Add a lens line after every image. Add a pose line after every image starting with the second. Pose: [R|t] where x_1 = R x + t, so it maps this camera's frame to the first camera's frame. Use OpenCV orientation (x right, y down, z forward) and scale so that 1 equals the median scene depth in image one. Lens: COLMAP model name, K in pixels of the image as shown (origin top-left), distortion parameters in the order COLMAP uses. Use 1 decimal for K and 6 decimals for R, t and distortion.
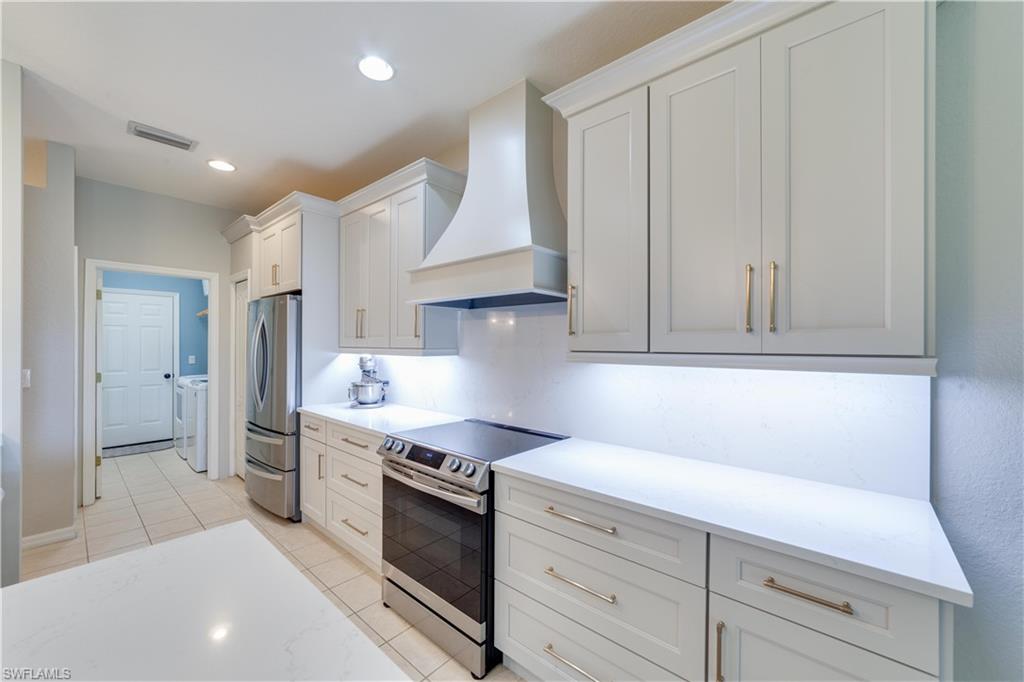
lens RADIAL K [[399.3, 0, 510.6], [0, 399.3, 345.0], [0, 0, 1]] dist [-0.008384, 0.000302]
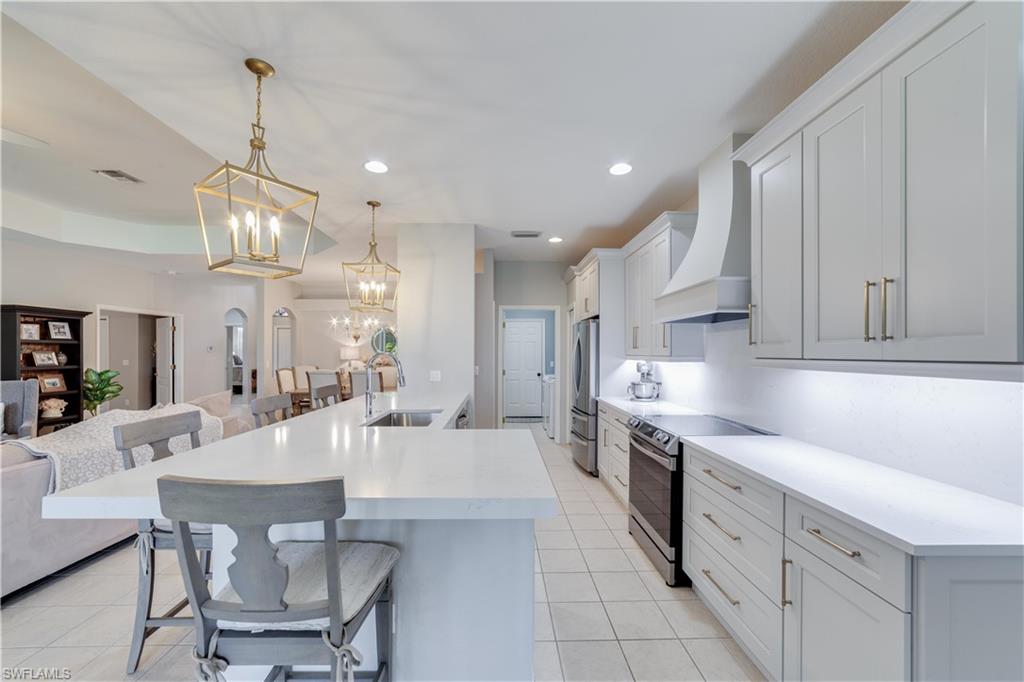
lens RADIAL K [[400.9, 0, 508.6], [0, 400.9, 352.0], [0, 0, 1]] dist [-0.025917, 0.010477]
pose [[0.679829, -0.003781, -0.733361, 0.373786], [-0.000494, 0.999984, -0.005614, 0.003180], [0.733371, 0.004179, 0.679816, -0.260638]]
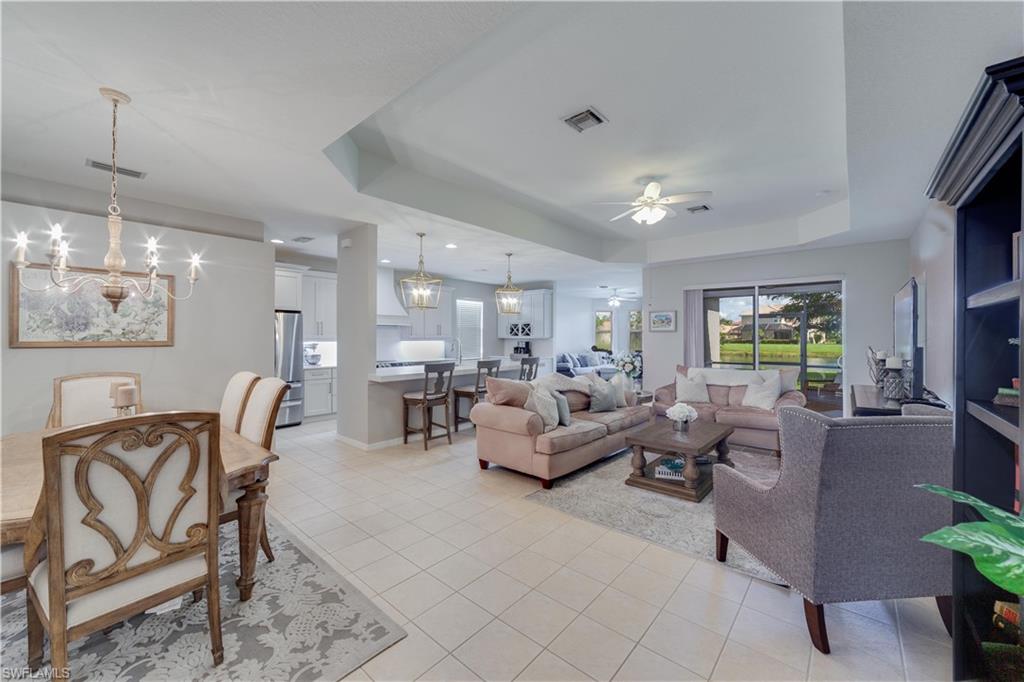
lens RADIAL K [[392.4, 0, 509.5], [0, 392.4, 336.7], [0, 0, 1]] dist [-0.006327, 0.000172]
pose [[-0.000787, -0.004943, 0.999987, -3.066292], [0.001213, 0.999987, 0.004944, -0.018295], [-0.999999, 0.001217, -0.000781, -0.098041]]
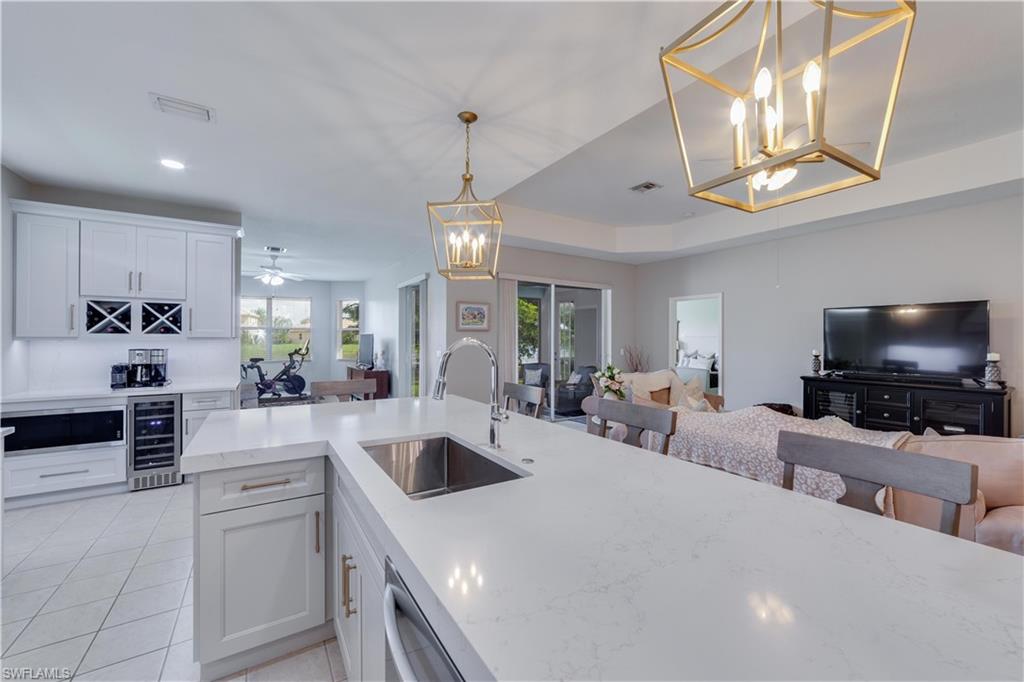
lens RADIAL K [[400.4, 0, 508.6], [0, 400.4, 338.5], [0, 0, 1]] dist [-0.011615, 0.000172]
pose [[-0.958516, -0.008234, 0.284920, -0.882876], [-0.007971, 0.999966, 0.002082, -0.004292], [-0.284928, -0.000275, -0.958549, 0.813844]]
